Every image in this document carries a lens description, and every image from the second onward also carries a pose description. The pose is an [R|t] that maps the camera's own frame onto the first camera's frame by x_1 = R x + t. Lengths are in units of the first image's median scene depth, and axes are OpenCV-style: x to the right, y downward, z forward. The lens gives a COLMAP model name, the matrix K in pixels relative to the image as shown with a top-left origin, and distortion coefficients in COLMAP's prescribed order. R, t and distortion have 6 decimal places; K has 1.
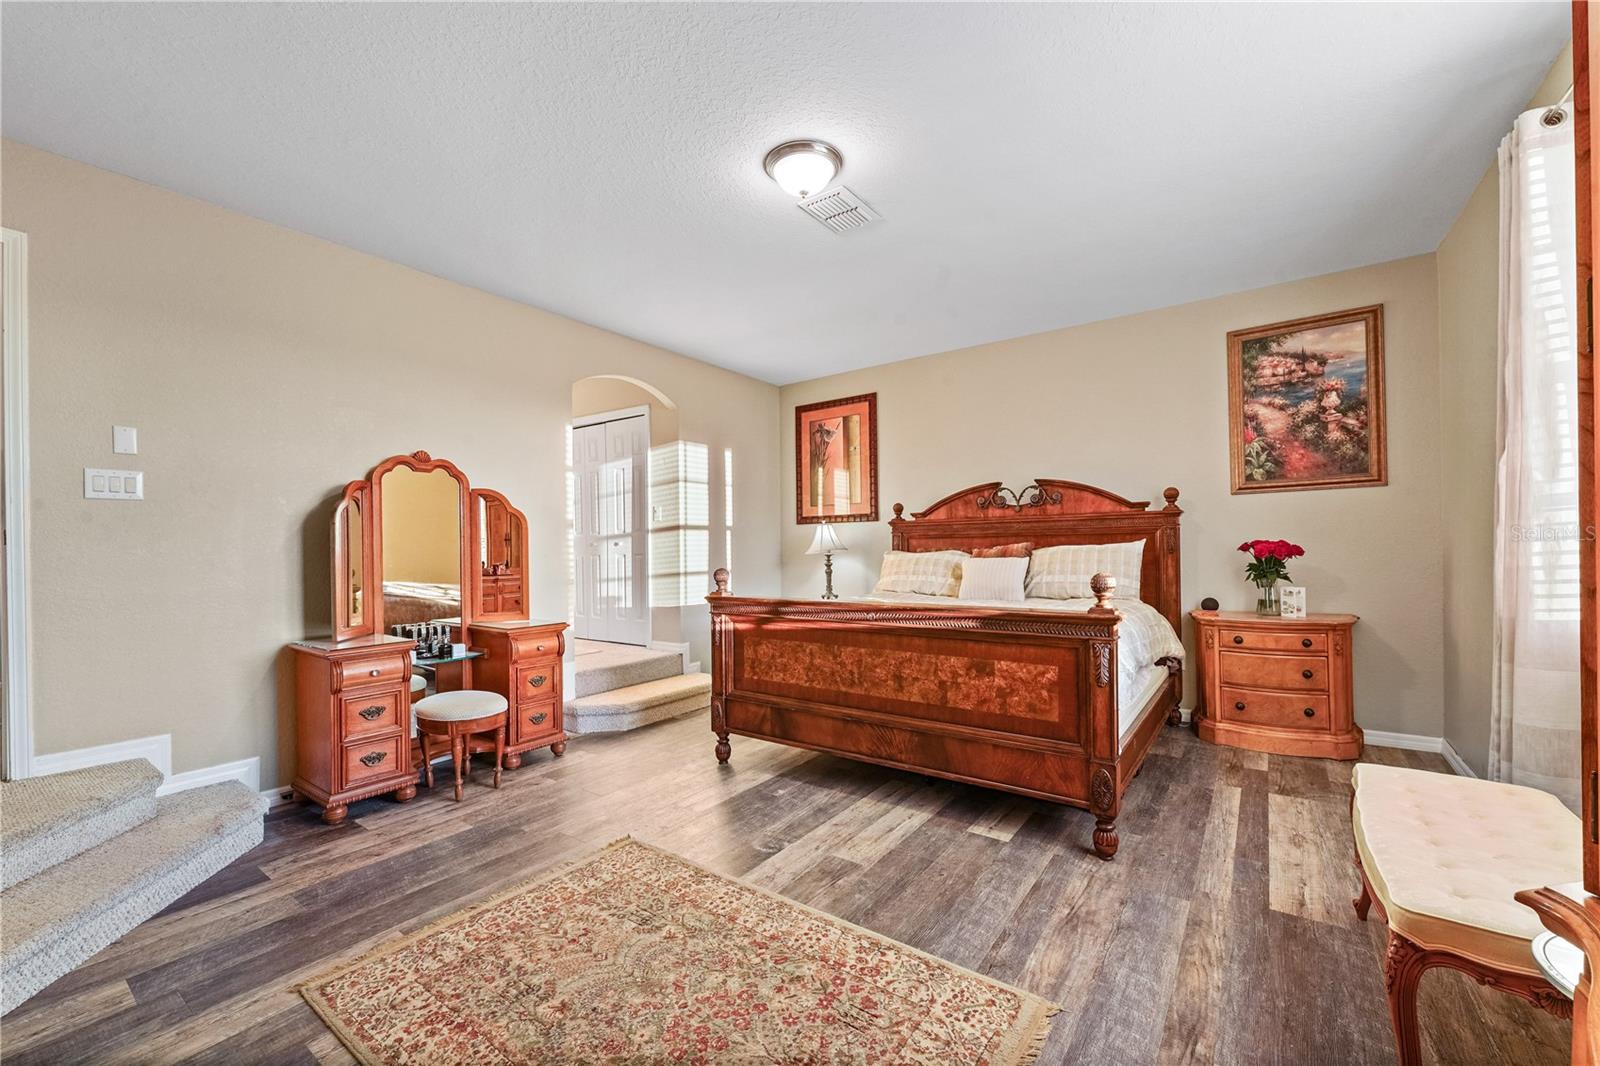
lens RADIAL K [[641.7, 0, 800.0], [0, 641.7, 533.0], [0, 0, 1]] dist [-0.001371, -0.000131]
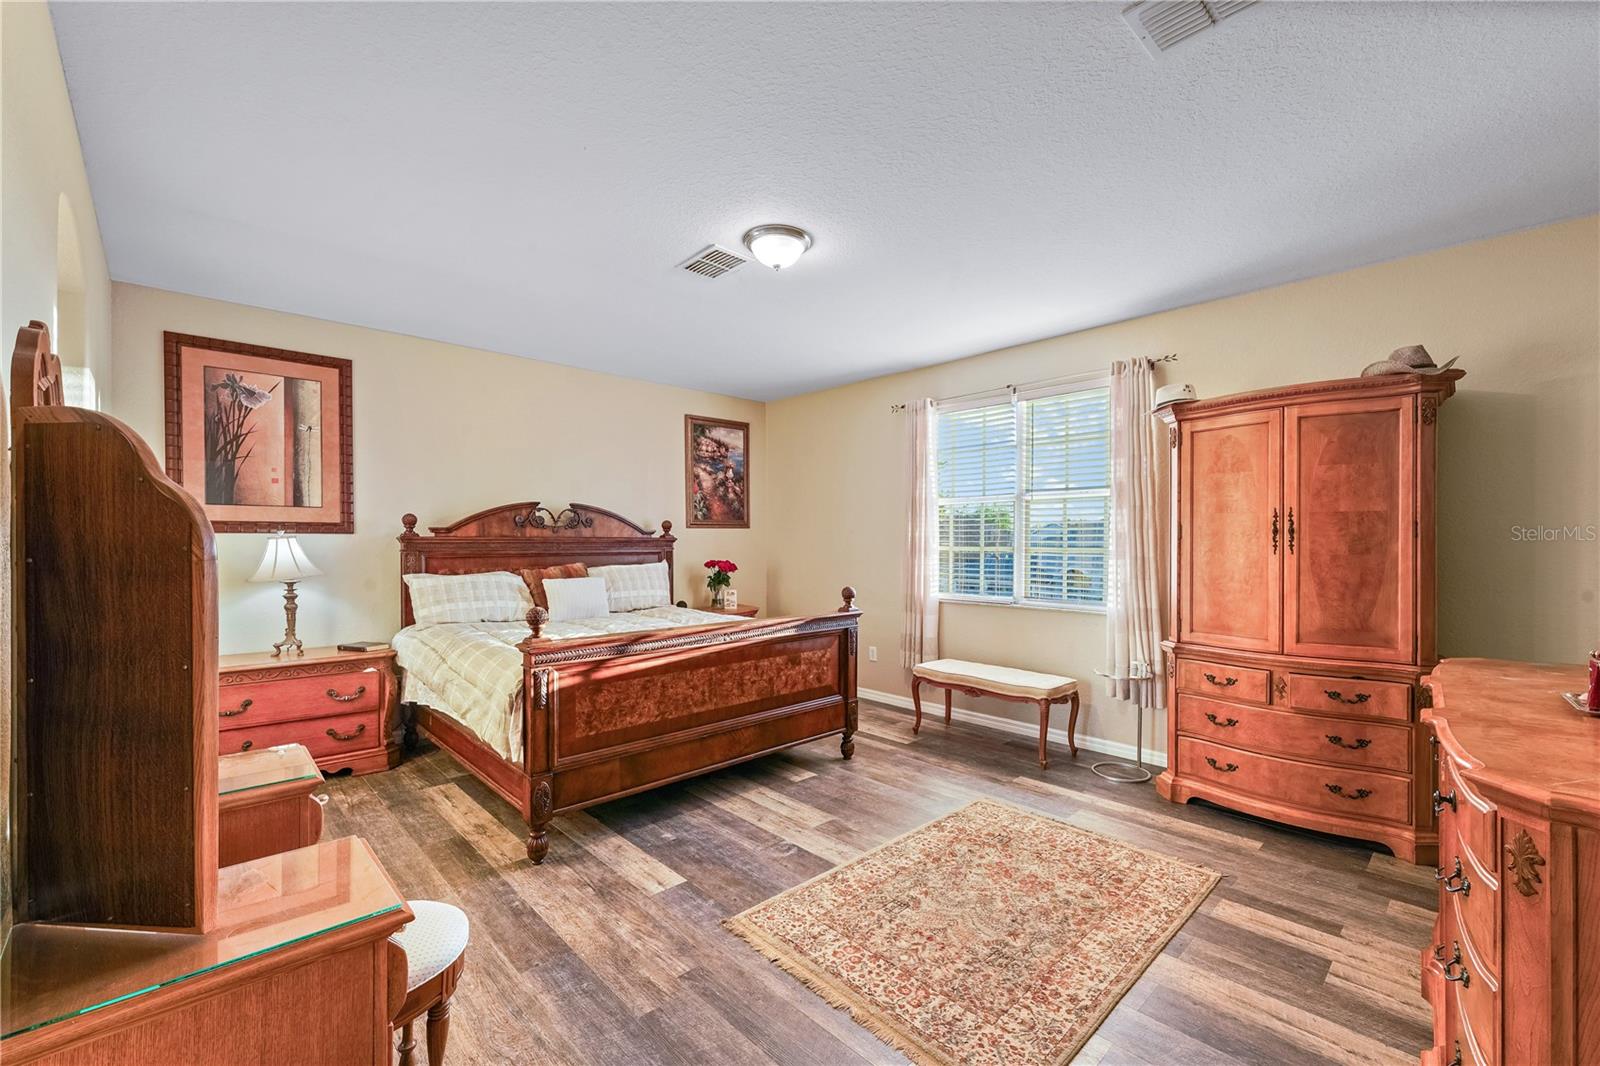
lens RADIAL K [[655.3, 0, 801.7], [0, 655.3, 527.4], [0, 0, 1]] dist [-0.002680, -0.000217]
pose [[0.185270, 0.037065, 0.981988, -0.750846], [-0.024877, 0.999145, -0.033019, -0.019752], [-0.982373, -0.018311, 0.186033, 0.494433]]
